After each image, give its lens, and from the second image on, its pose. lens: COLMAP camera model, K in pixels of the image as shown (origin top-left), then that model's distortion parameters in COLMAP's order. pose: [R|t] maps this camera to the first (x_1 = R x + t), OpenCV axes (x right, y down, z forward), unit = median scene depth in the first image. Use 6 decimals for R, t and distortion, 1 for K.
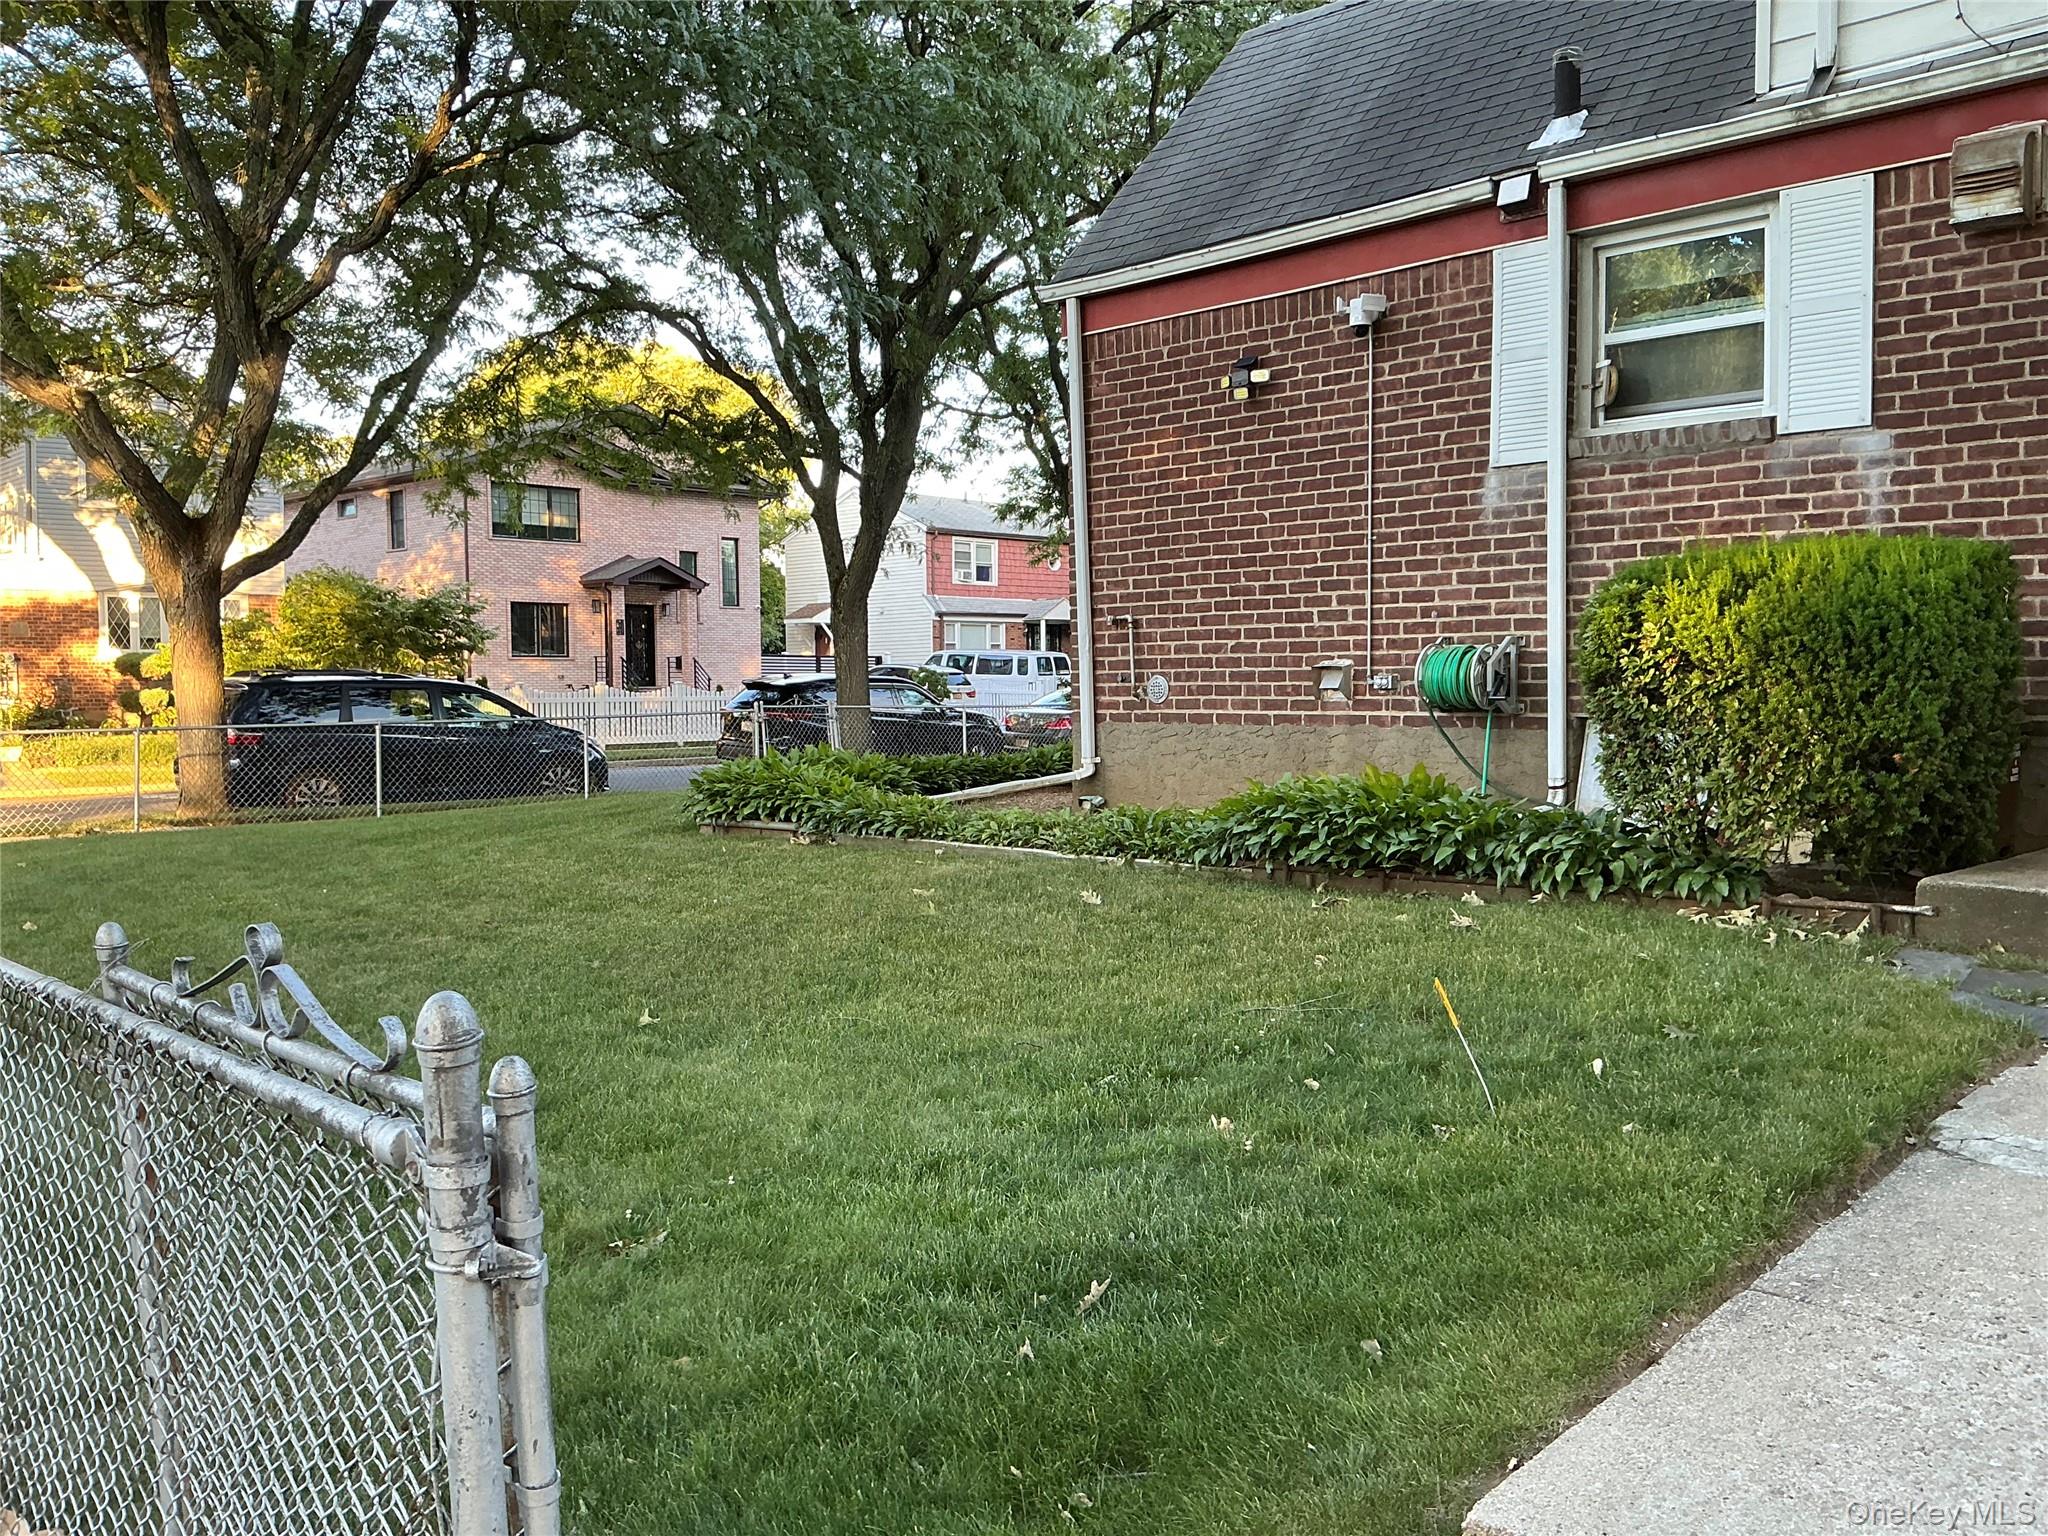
lens RADIAL K [[1696.2, 0, 1029.7], [0, 1696.2, 760.1], [0, 0, 1]] dist [0.137696, -0.289423]
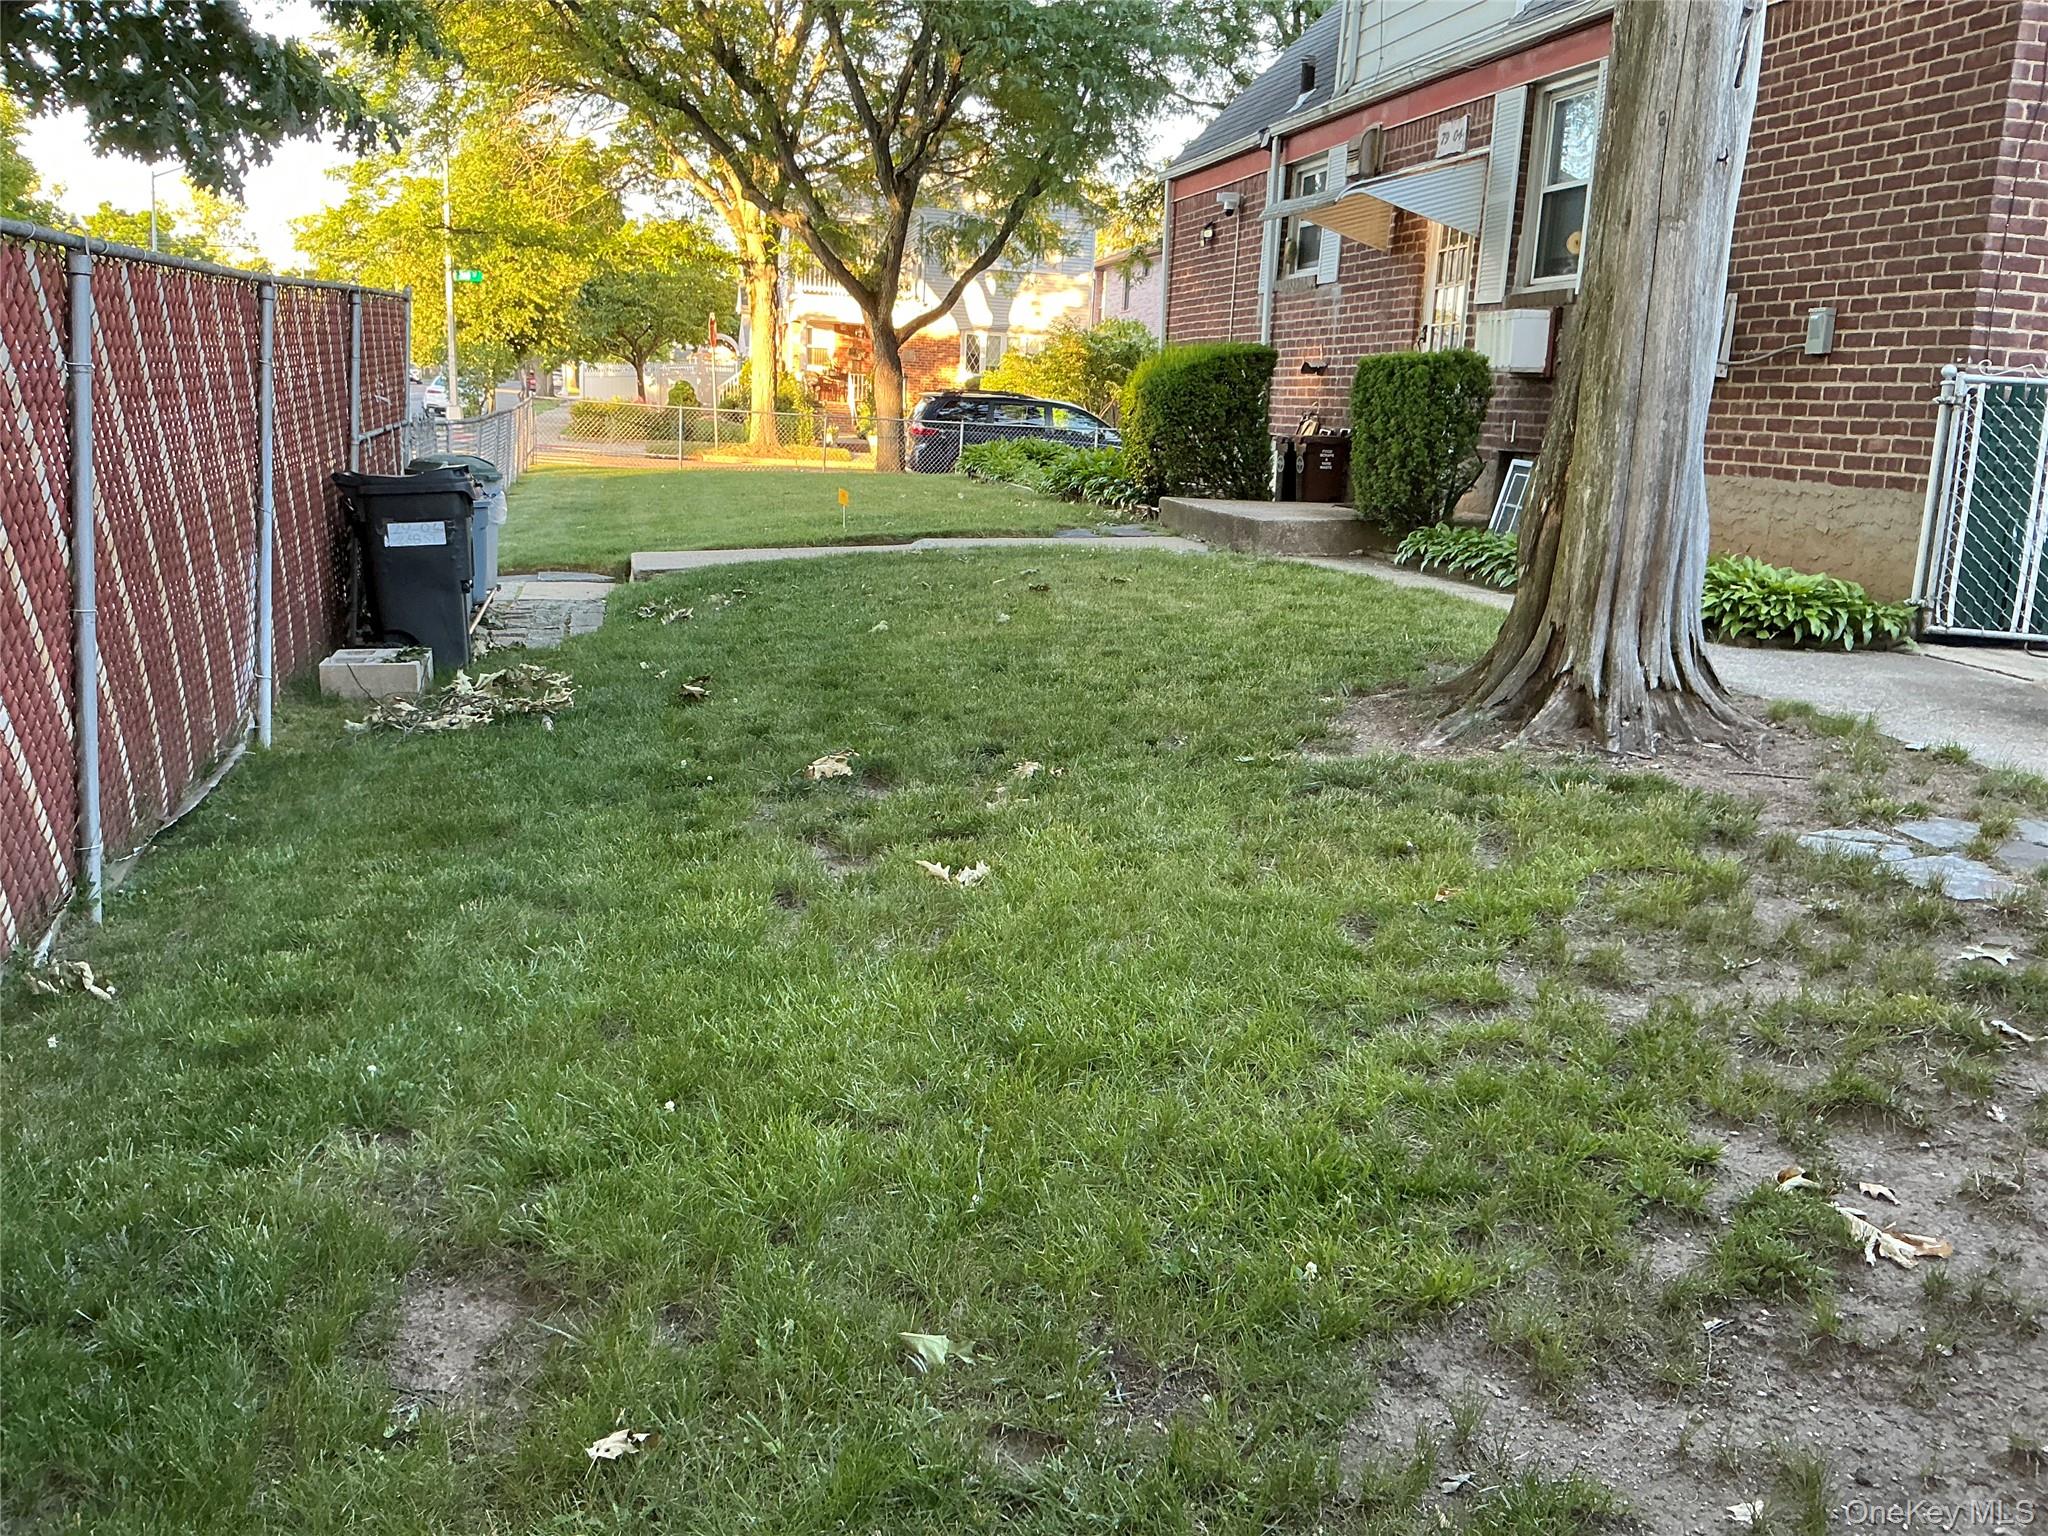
lens RADIAL K [[1696.2, 0, 1029.7], [0, 1696.2, 760.1], [0, 0, 1]] dist [0.137696, -0.289423]
pose [[0.846045, 0.150231, -0.511506, 0.272545], [-0.072142, 0.982911, 0.169358, 0.006603], [0.528207, -0.106384, 0.842425, -0.183502]]
